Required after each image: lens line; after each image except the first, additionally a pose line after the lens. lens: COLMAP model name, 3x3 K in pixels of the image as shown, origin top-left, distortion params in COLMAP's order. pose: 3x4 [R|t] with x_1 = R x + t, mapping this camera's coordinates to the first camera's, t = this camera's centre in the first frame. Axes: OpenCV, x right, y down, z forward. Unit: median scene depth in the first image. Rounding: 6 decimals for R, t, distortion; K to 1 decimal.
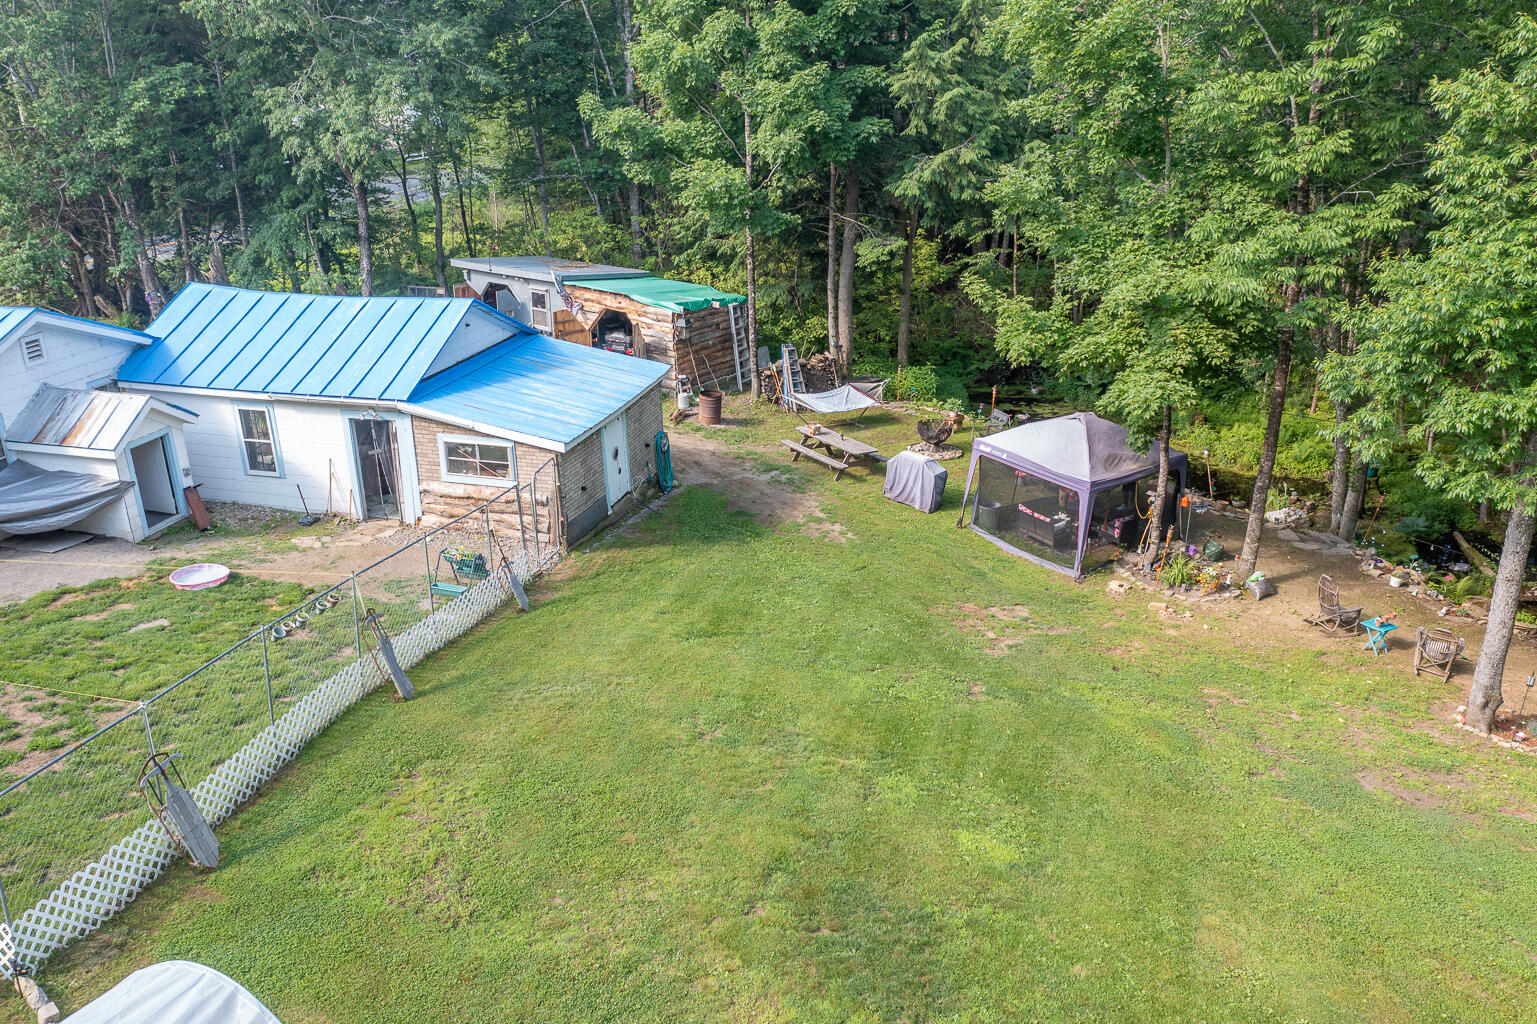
lens RADIAL K [[1223.8, 0, 765.2], [0, 1223.8, 511.3], [0, 0, 1]] dist [-0.013710, 0.004395]
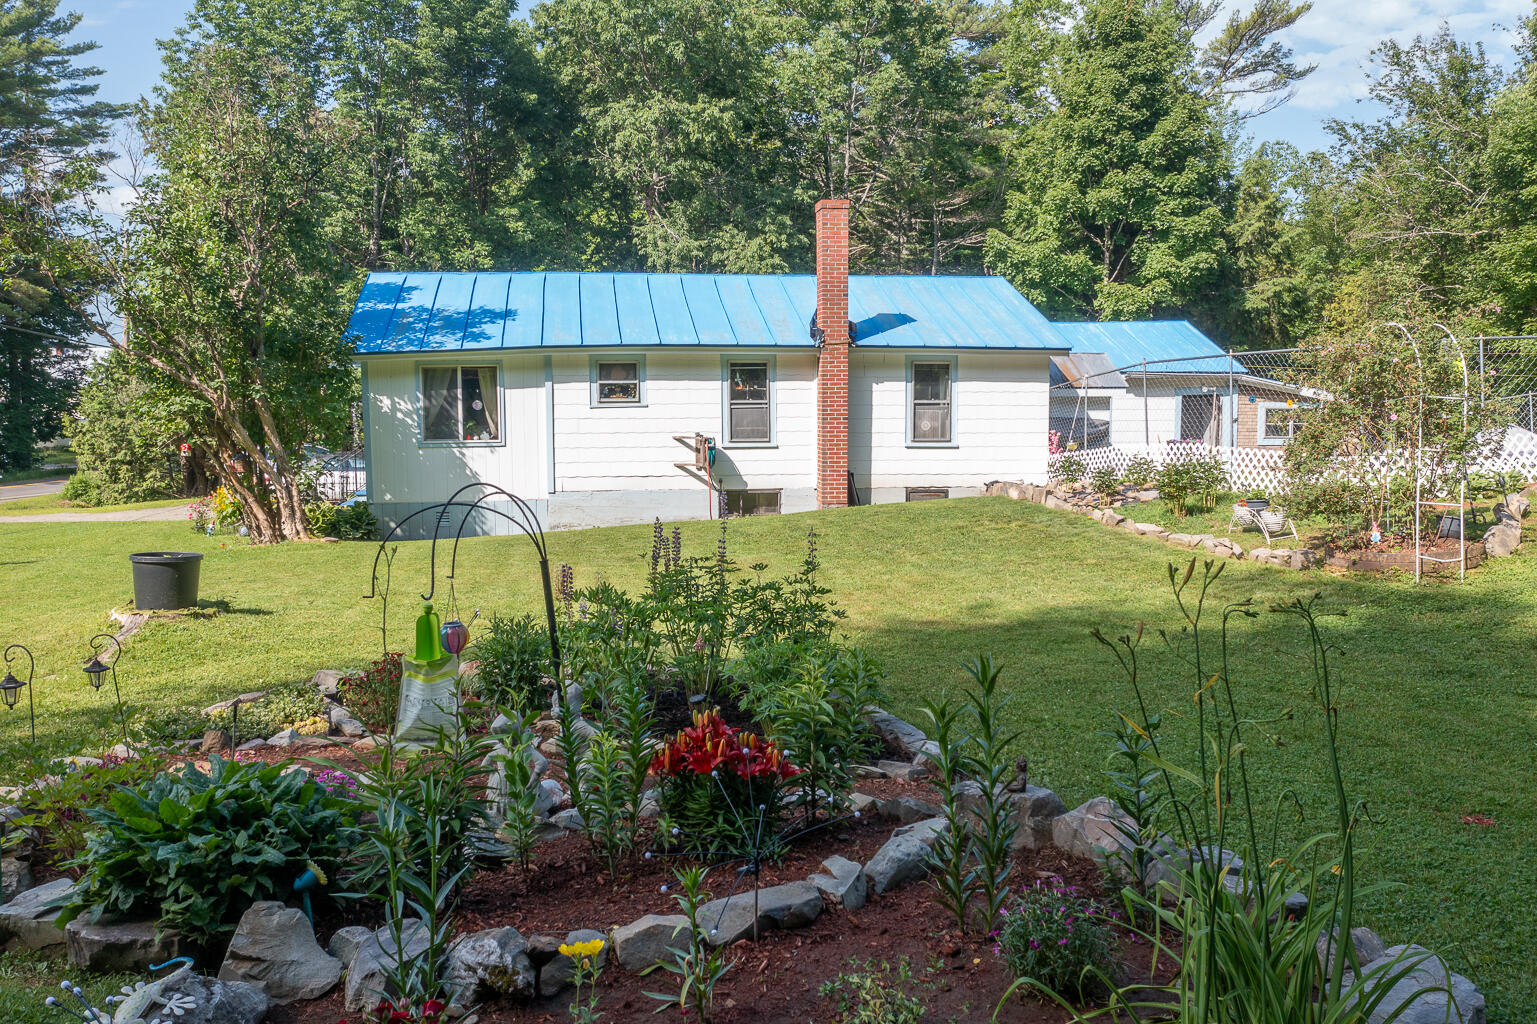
lens RADIAL K [[1223.8, 0, 765.2], [0, 1223.8, 511.3], [0, 0, 1]] dist [-0.013710, 0.004395]
pose [[0.898927, -0.021598, 0.437566, -1.148782], [0.149513, 0.953945, -0.260069, 0.258674], [-0.411797, 0.299204, 0.860756, 0.187498]]
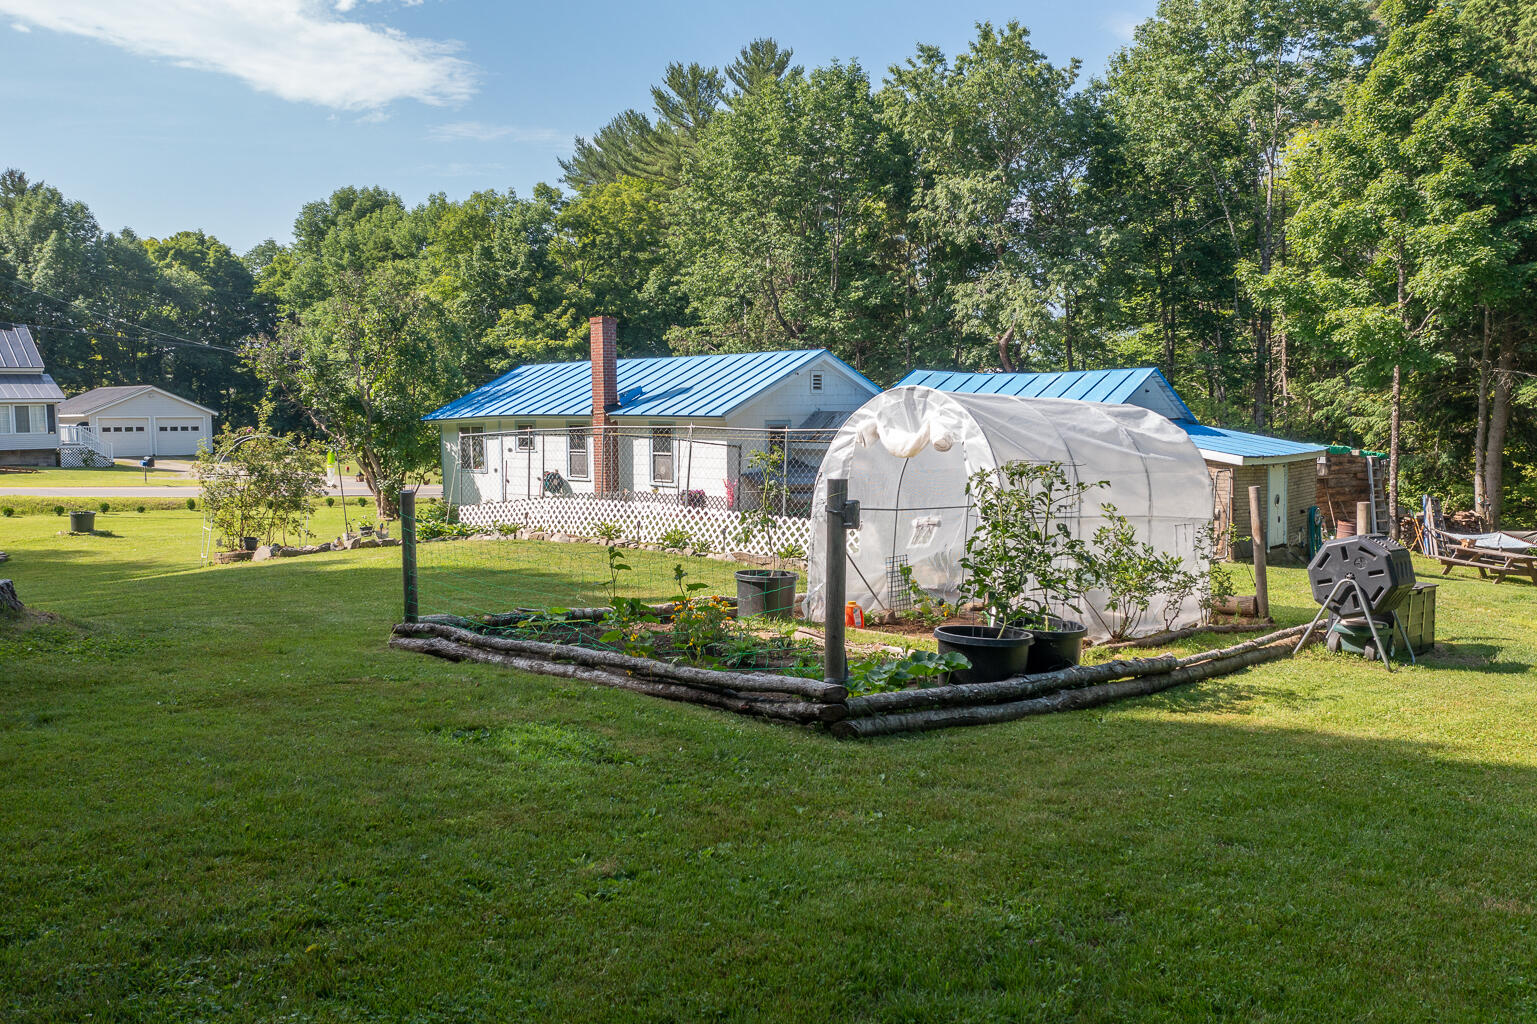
lens RADIAL K [[1223.8, 0, 765.2], [0, 1223.8, 511.3], [0, 0, 1]] dist [-0.013710, 0.004395]
pose [[0.905016, 0.050740, -0.422340, -0.075630], [-0.168989, 0.954037, -0.247501, 0.312360], [0.390369, 0.295364, 0.871993, -0.130044]]
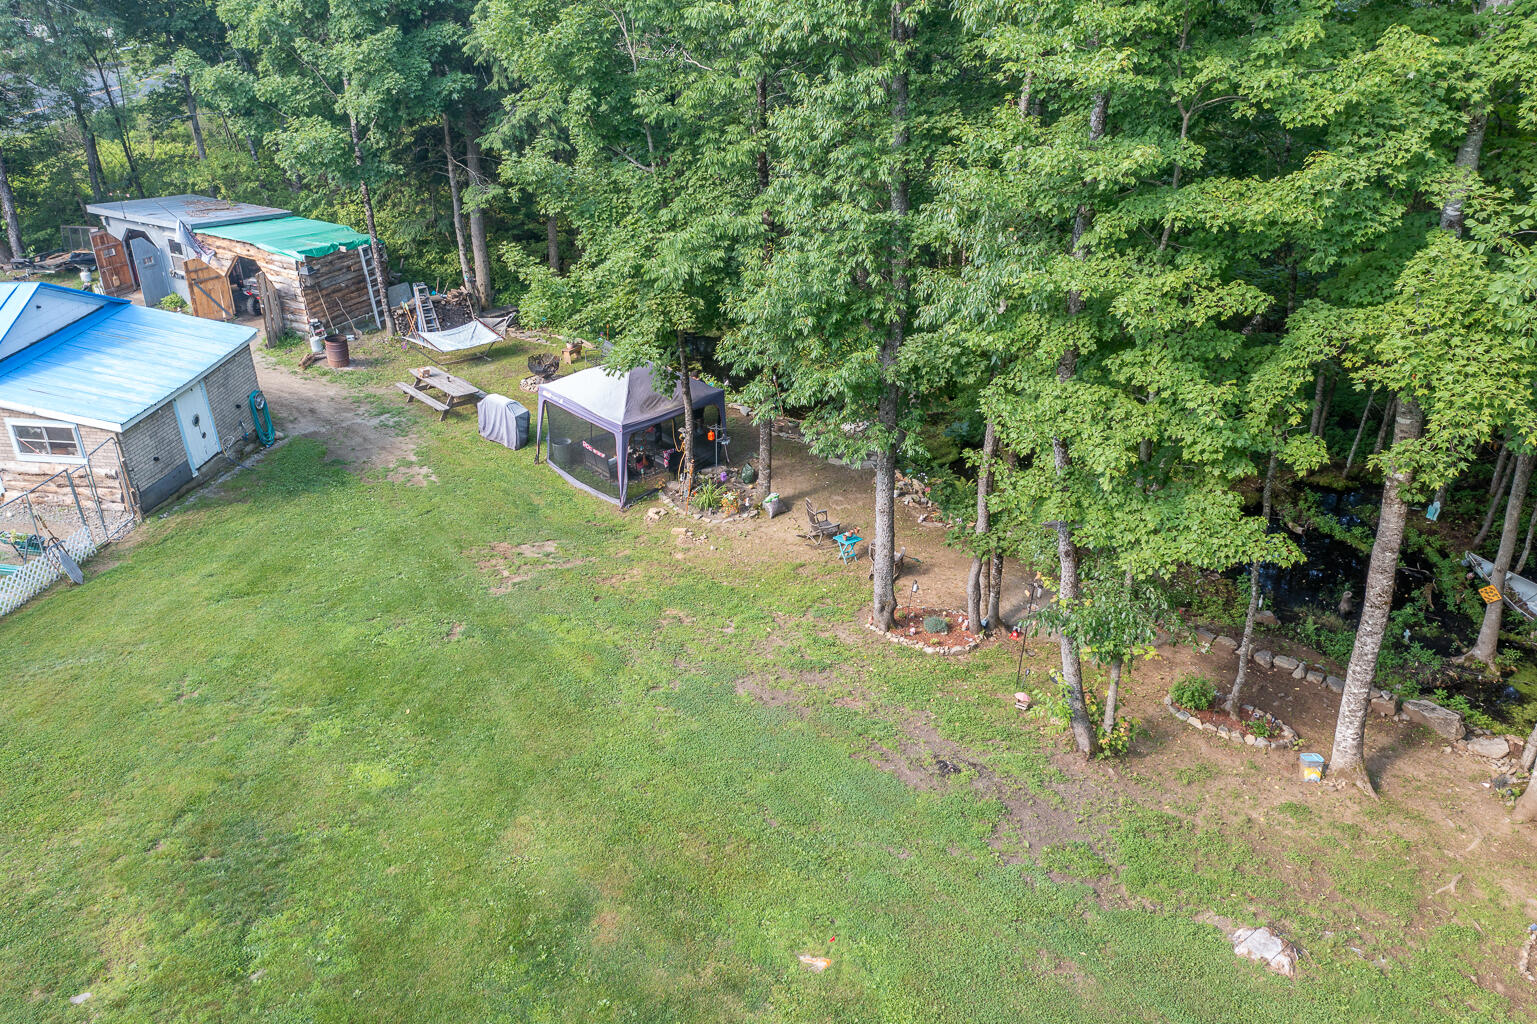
lens RADIAL K [[1223.8, 0, 765.2], [0, 1223.8, 511.3], [0, 0, 1]] dist [-0.013710, 0.004395]
pose [[0.989397, -0.066908, 0.128907, 0.235885], [0.052115, 0.992010, 0.114893, -0.065914], [-0.135565, -0.106957, 0.984978, -0.148683]]
